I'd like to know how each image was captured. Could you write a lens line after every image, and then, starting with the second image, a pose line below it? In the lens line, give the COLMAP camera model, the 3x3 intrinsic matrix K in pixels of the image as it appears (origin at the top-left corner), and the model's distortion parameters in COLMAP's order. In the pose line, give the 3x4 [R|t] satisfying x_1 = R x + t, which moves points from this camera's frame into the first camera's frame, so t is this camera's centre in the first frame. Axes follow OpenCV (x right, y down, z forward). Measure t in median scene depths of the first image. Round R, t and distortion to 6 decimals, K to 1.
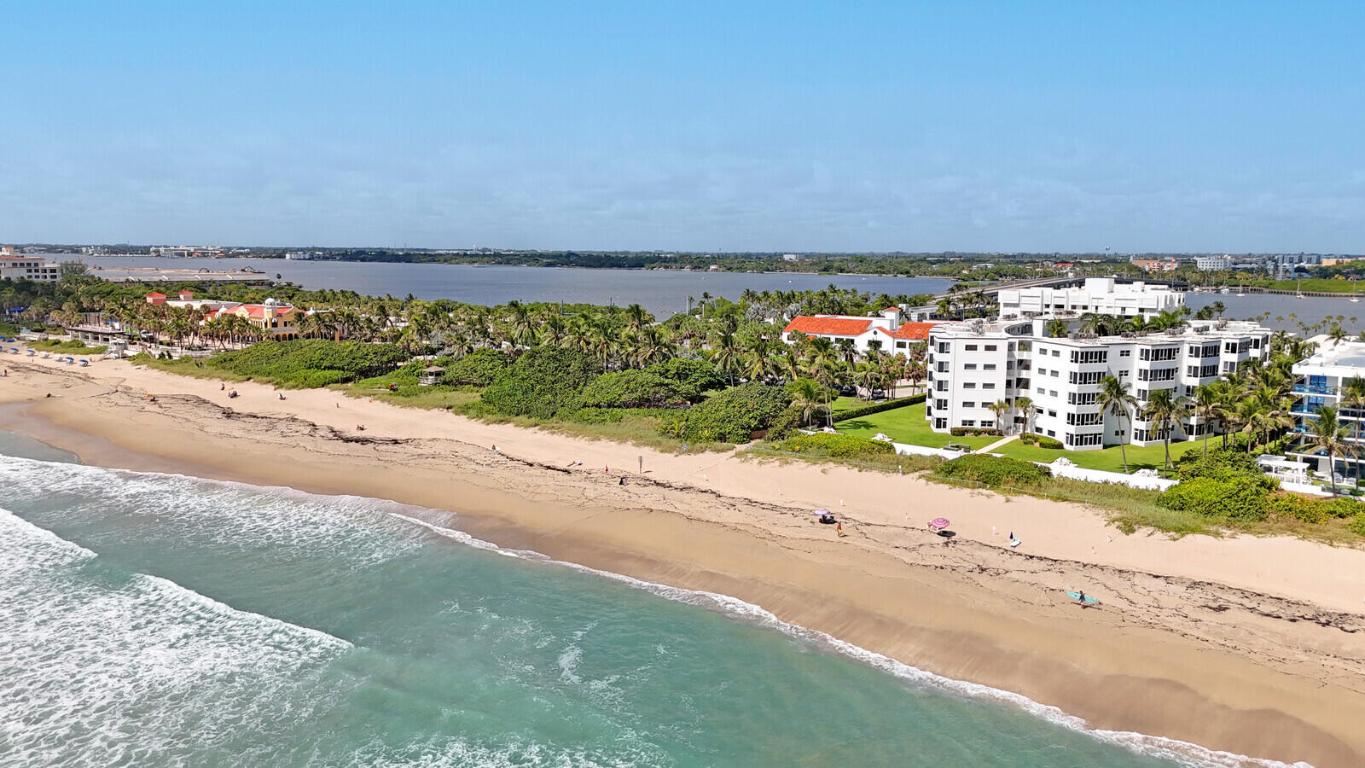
lens RADIAL K [[1014.8, 0, 681.6], [0, 1014.8, 379.2], [0, 0, 1]] dist [0.041465, -0.007219]
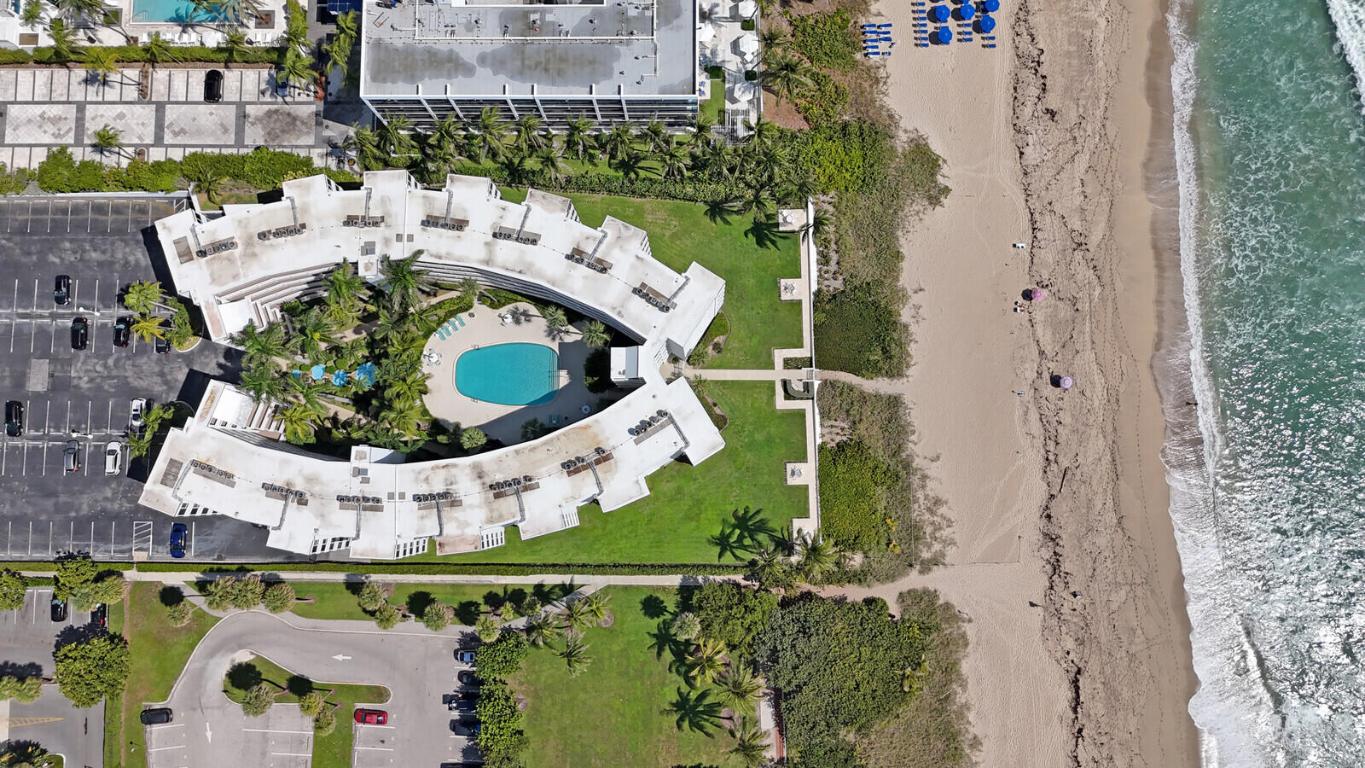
lens RADIAL K [[1014.8, 0, 681.6], [0, 1014.8, 379.2], [0, 0, 1]] dist [0.041465, -0.007219]
pose [[-0.630047, -0.771492, 0.088551, 0.252197], [0.122815, 0.013601, 0.992336, -0.905930], [-0.766784, 0.636094, 0.086181, 0.960917]]
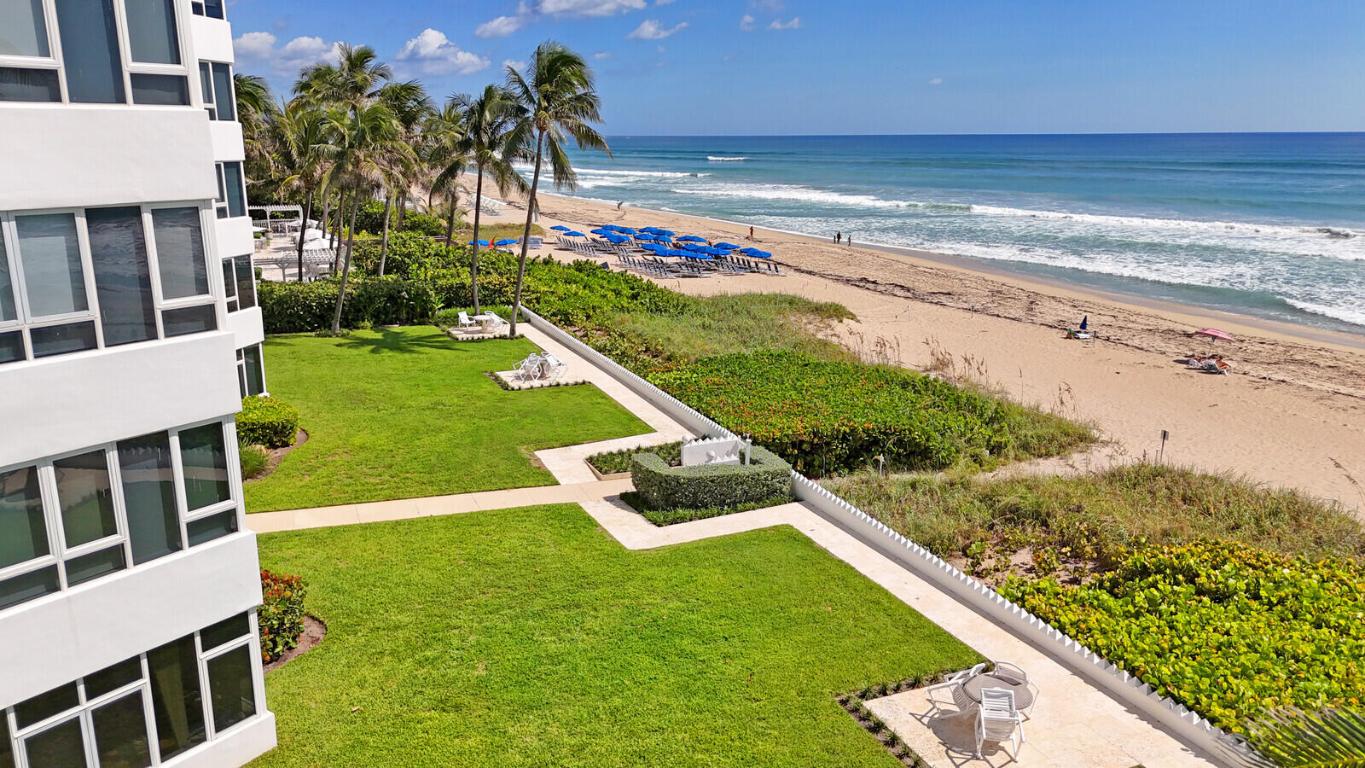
lens RADIAL K [[1014.8, 0, 681.6], [0, 1014.8, 379.2], [0, 0, 1]] dist [0.041465, -0.007219]
pose [[-0.876415, -0.109032, 0.469051, 0.182038], [0.064931, 0.938380, 0.339451, -0.012092], [-0.477159, 0.327955, -0.815331, 1.106990]]
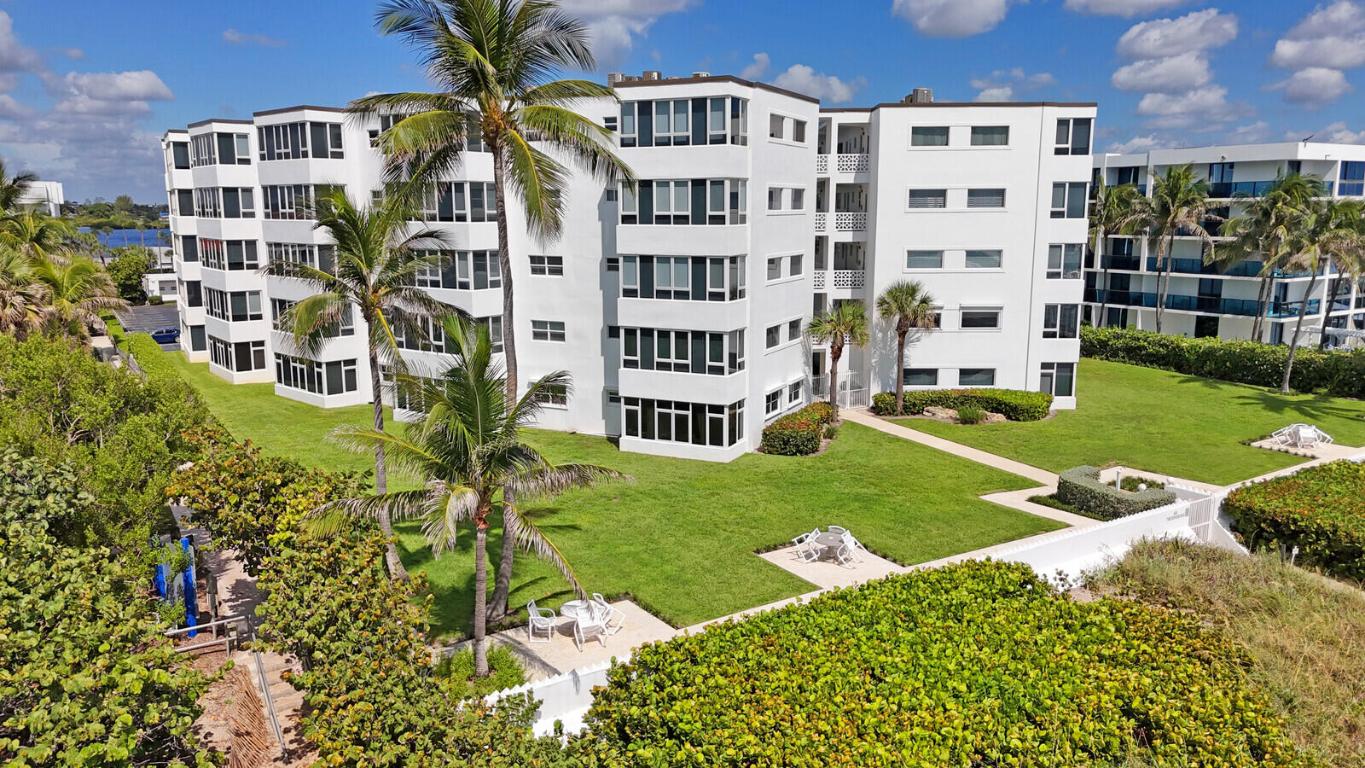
lens RADIAL K [[1014.8, 0, 681.6], [0, 1014.8, 379.2], [0, 0, 1]] dist [0.041465, -0.007219]
pose [[0.327464, -0.169123, 0.929605, 0.011551], [0.125593, 0.982911, 0.134579, -0.004586], [-0.936480, 0.072682, 0.343108, 0.971929]]
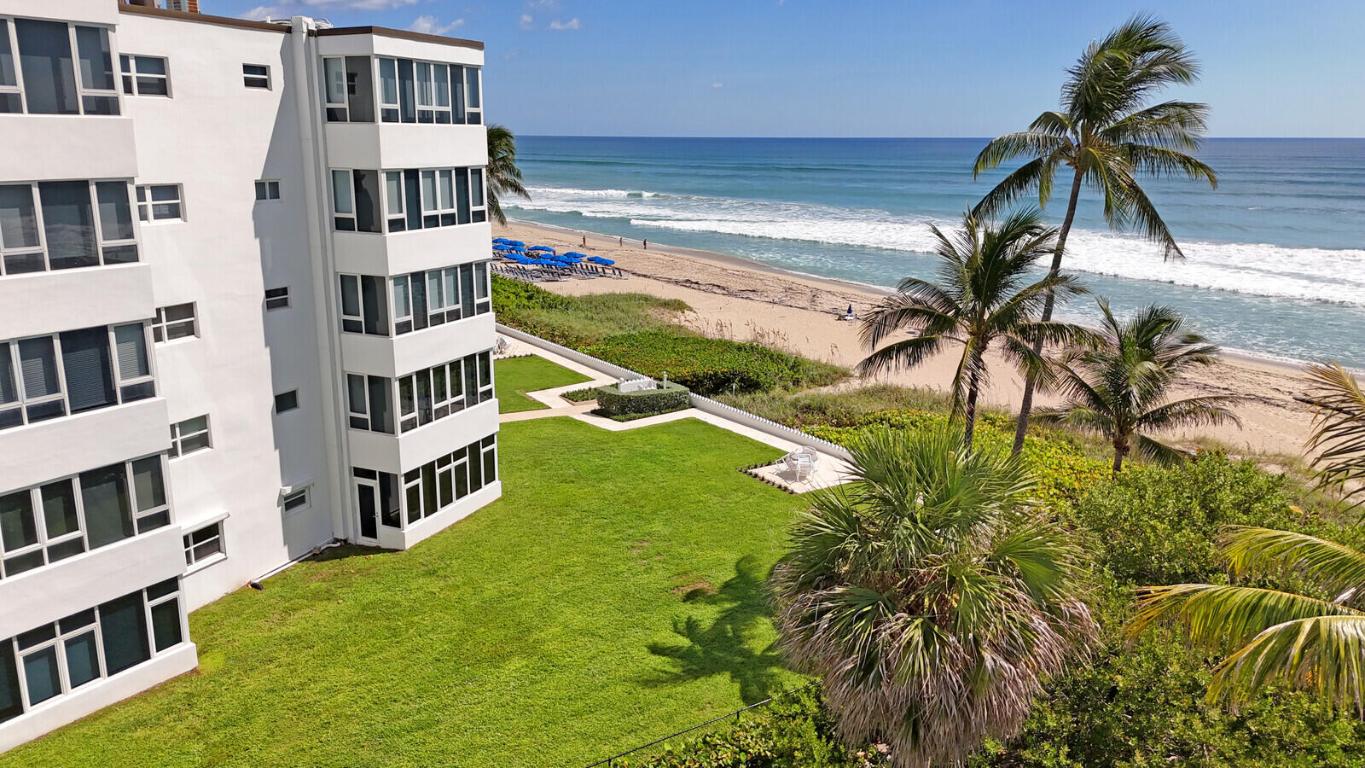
lens RADIAL K [[1014.8, 0, 681.6], [0, 1014.8, 379.2], [0, 0, 1]] dist [0.041465, -0.007219]
pose [[-0.954522, -0.075003, 0.288551, 0.157619], [0.031938, 0.936547, 0.349085, -0.049986], [-0.296424, 0.342425, -0.891559, 1.240344]]
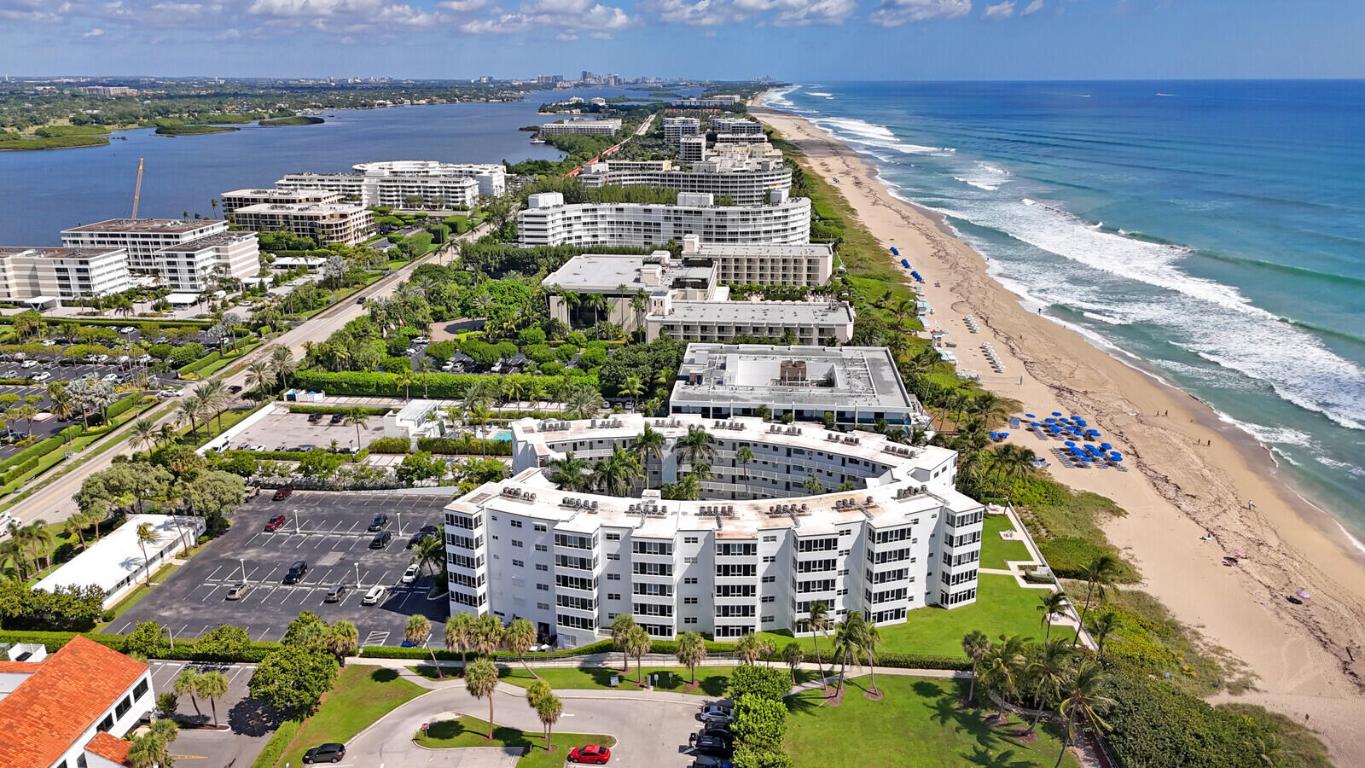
lens RADIAL K [[1014.8, 0, 681.6], [0, 1014.8, 379.2], [0, 0, 1]] dist [0.041465, -0.007219]
pose [[-0.562364, -0.240810, 0.791048, -0.299356], [0.105041, 0.928100, 0.357206, -0.519495], [-0.820191, 0.283972, -0.496635, 1.707958]]
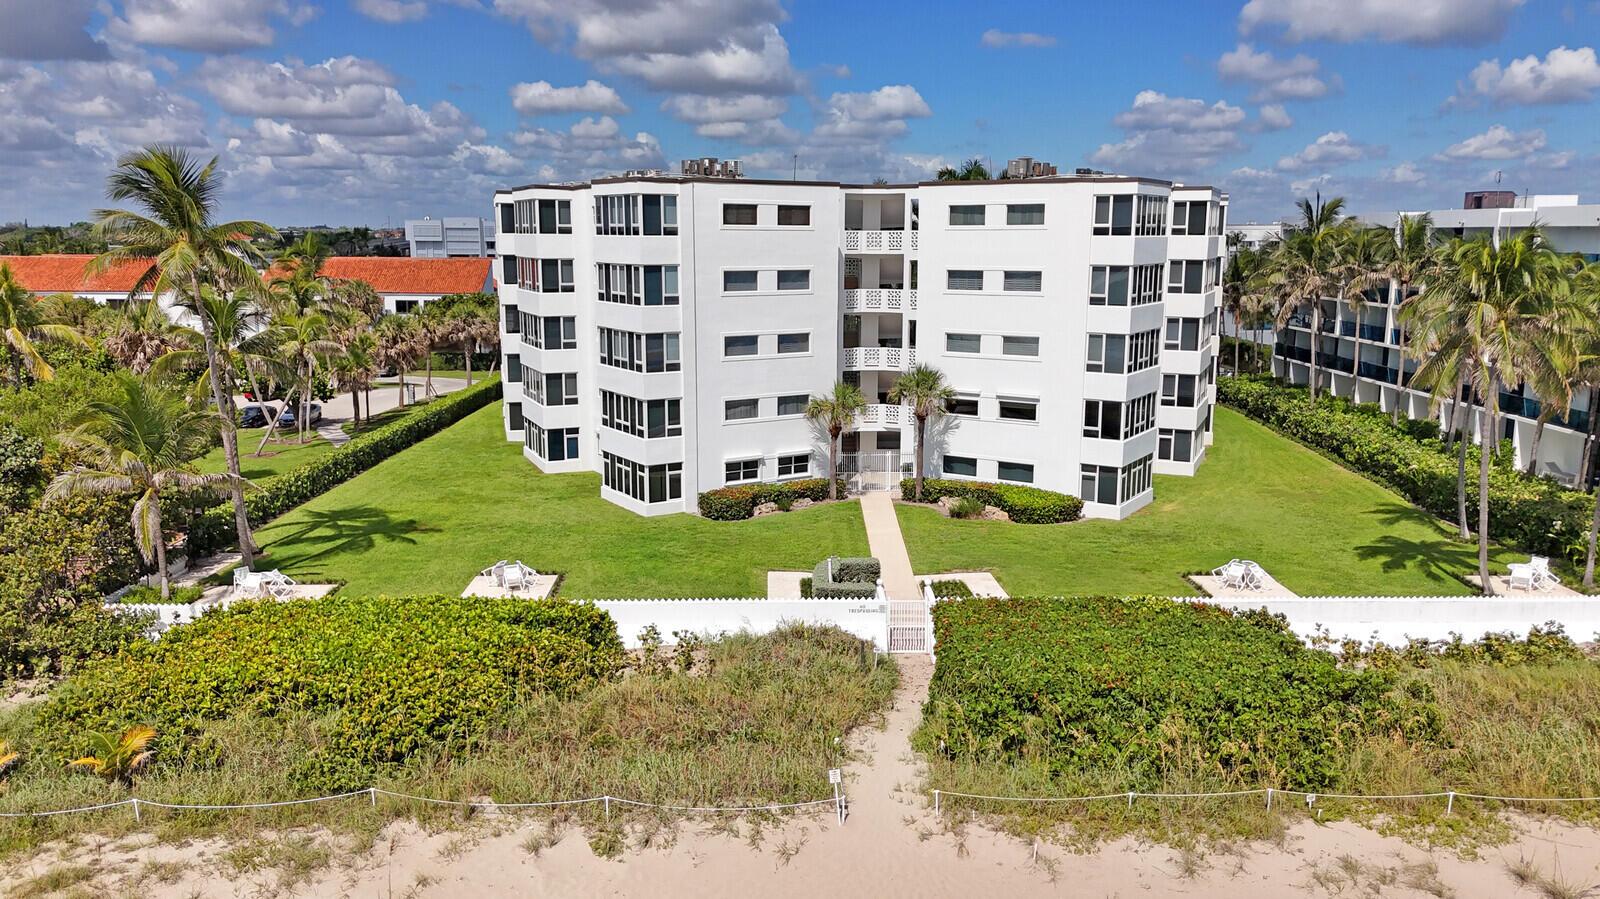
lens RADIAL K [[1226.6, 0, 800.0], [0, 1226.6, 449.5], [0, 0, 1]] dist [0.081320, -0.004538]
pose [[0.772142, -0.117641, 0.624466, 0.071141], [0.084835, 0.993001, 0.082171, 0.008863], [-0.629762, -0.010471, 0.776718, 0.741309]]
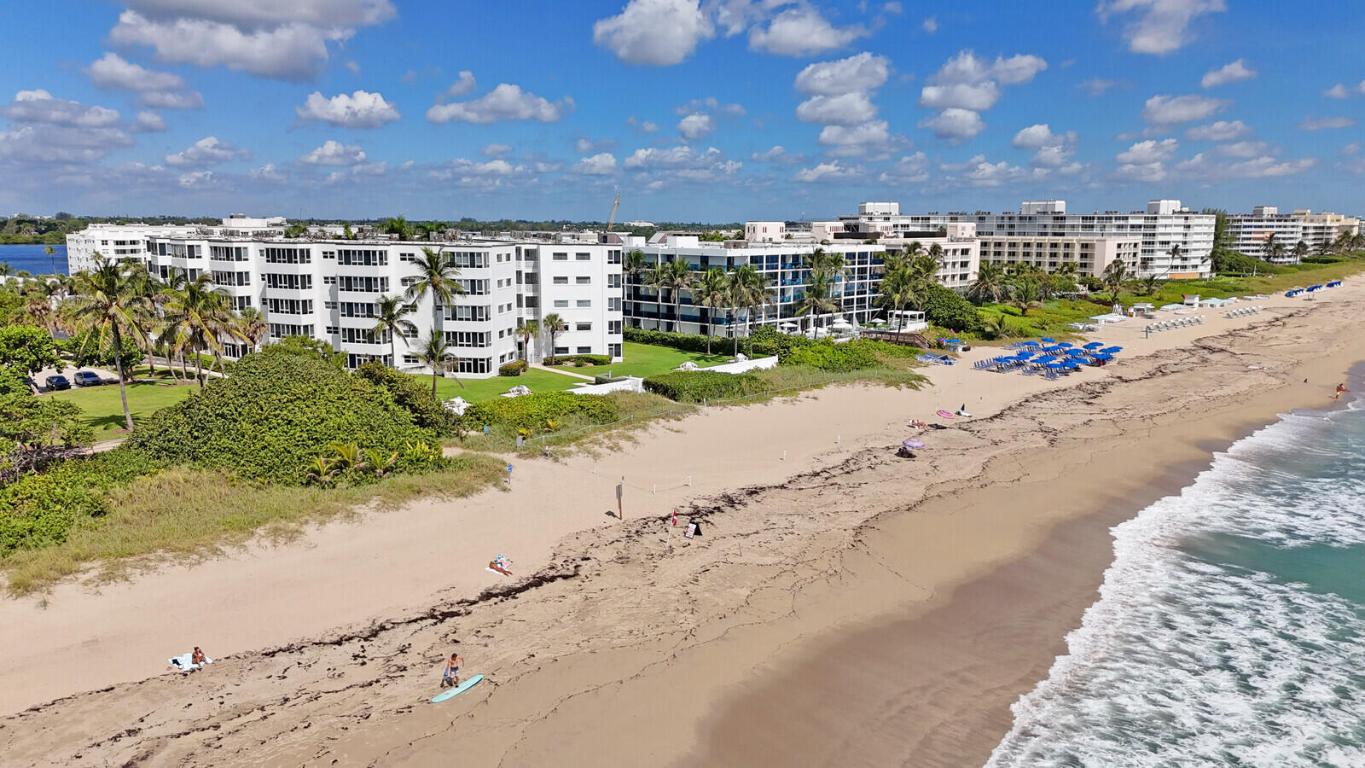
lens RADIAL K [[987.6, 0, 700.8], [0, 987.6, 388.7], [0, 0, 1]] dist [0.174211, -0.297710]
pose [[0.039173, -0.173373, 0.984077, -0.469236], [0.118474, 0.978692, 0.167708, -0.044138], [-0.992184, 0.110018, 0.058879, 0.851755]]
